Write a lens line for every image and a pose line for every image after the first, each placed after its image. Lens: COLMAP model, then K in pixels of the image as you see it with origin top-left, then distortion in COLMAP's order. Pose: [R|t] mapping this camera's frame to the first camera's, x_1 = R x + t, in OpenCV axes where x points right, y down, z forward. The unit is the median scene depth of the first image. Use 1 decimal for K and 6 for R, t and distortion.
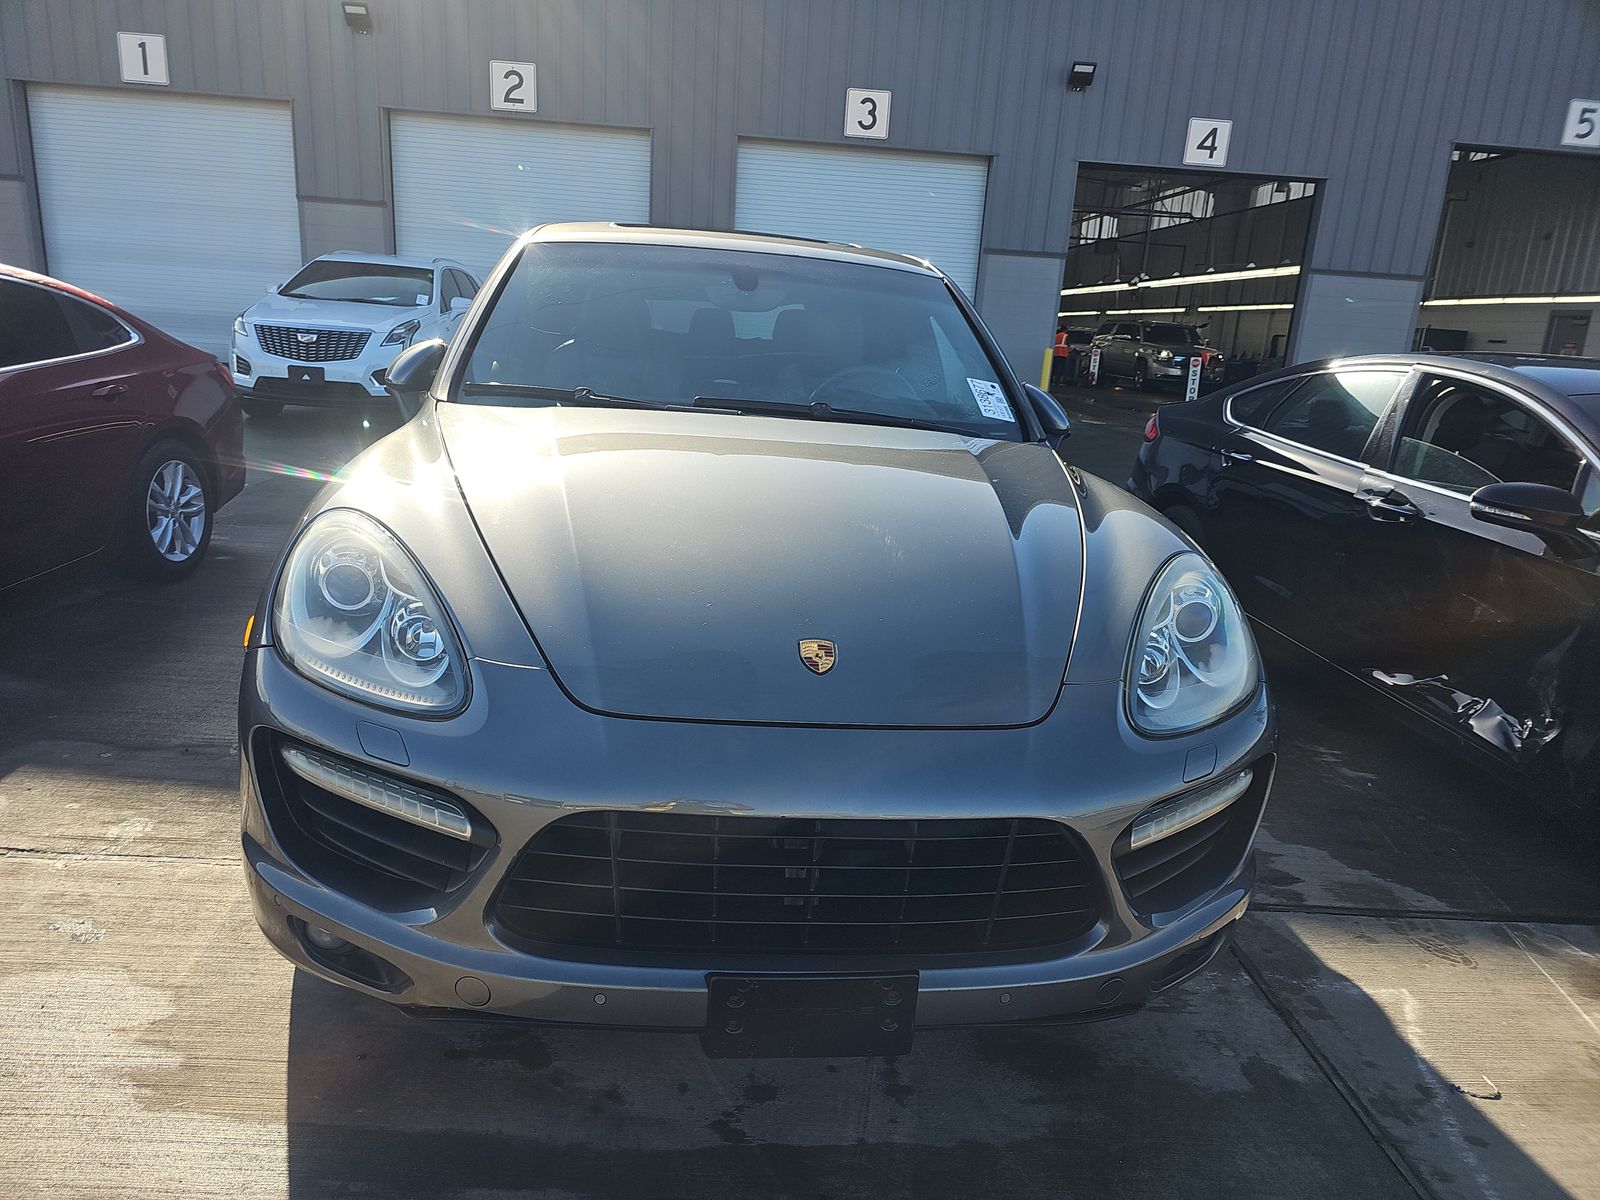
lens RADIAL K [[1050.6, 0, 800.0], [0, 1050.6, 600.0], [0, 0, 1]] dist [0.003886, -0.002376]
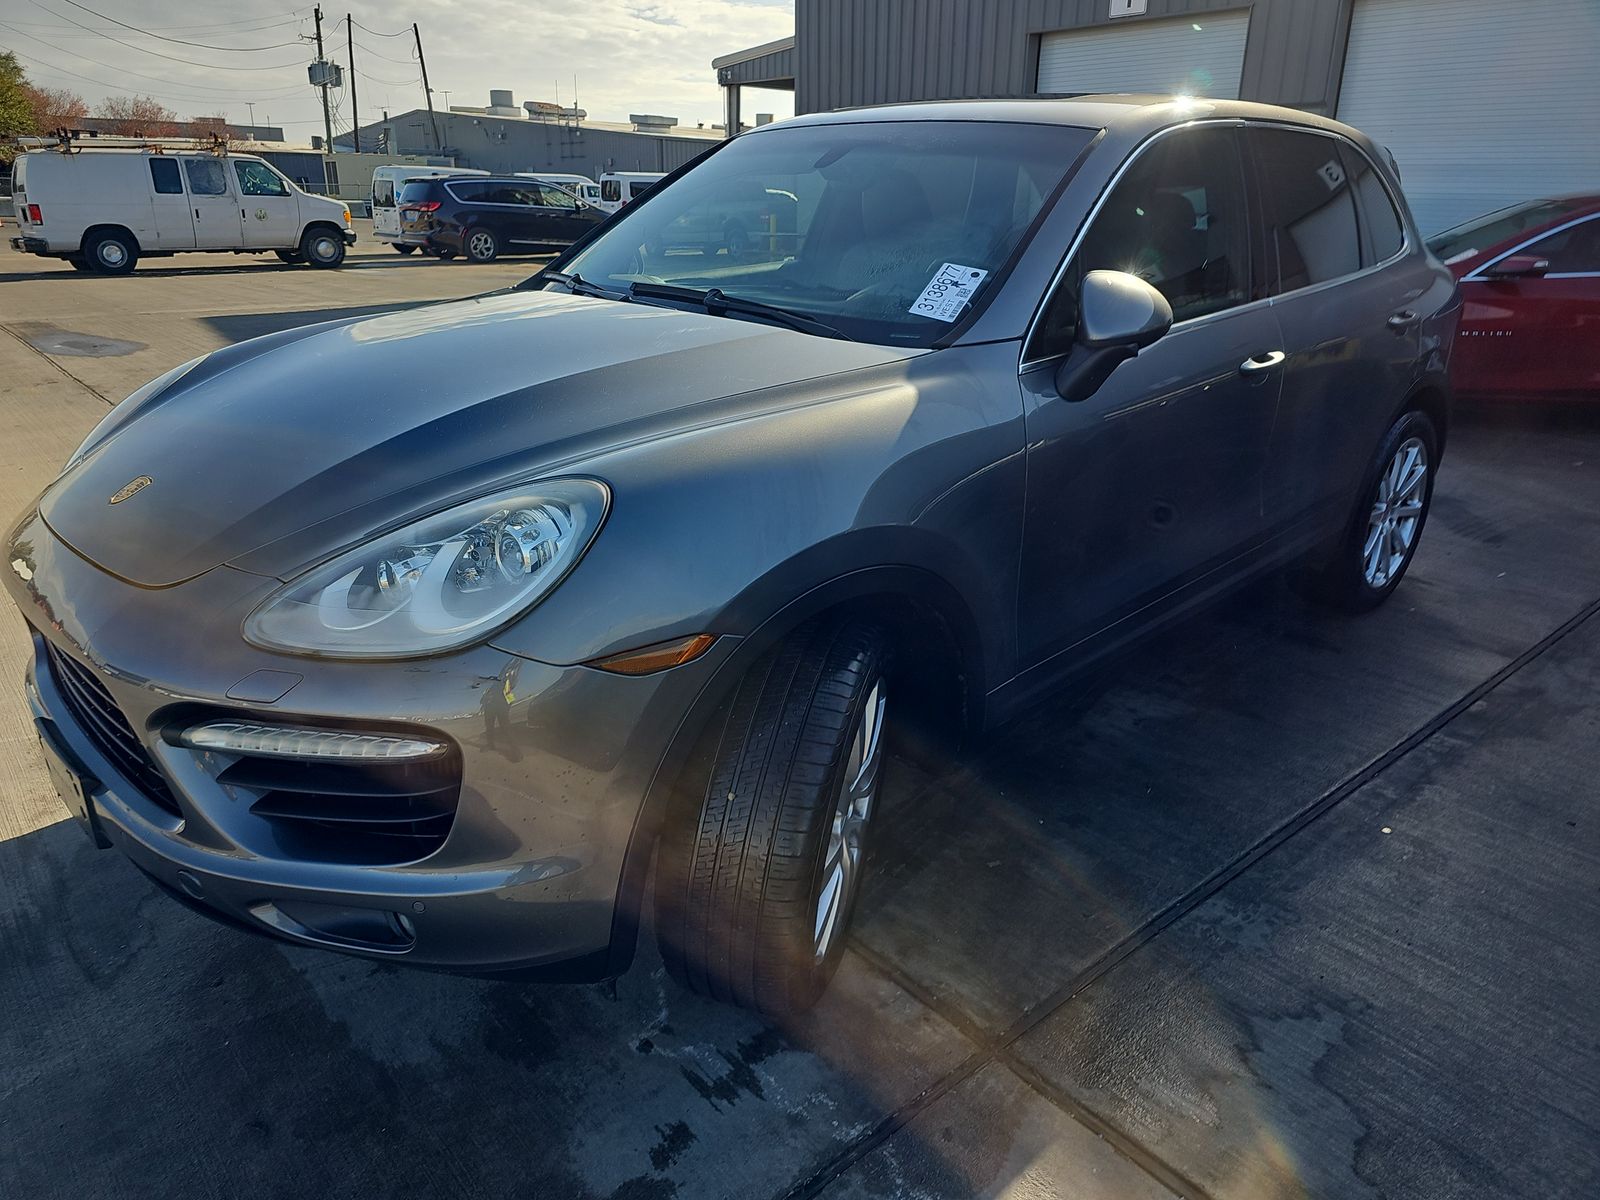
lens RADIAL K [[1050.6, 0, 800.0], [0, 1050.6, 600.0], [0, 0, 1]] dist [0.003886, -0.002376]
pose [[0.629779, 0.224333, -0.743675, 0.238169], [-0.171610, 0.973915, 0.148459, -0.022876], [0.757581, 0.034125, 0.651849, 0.144167]]
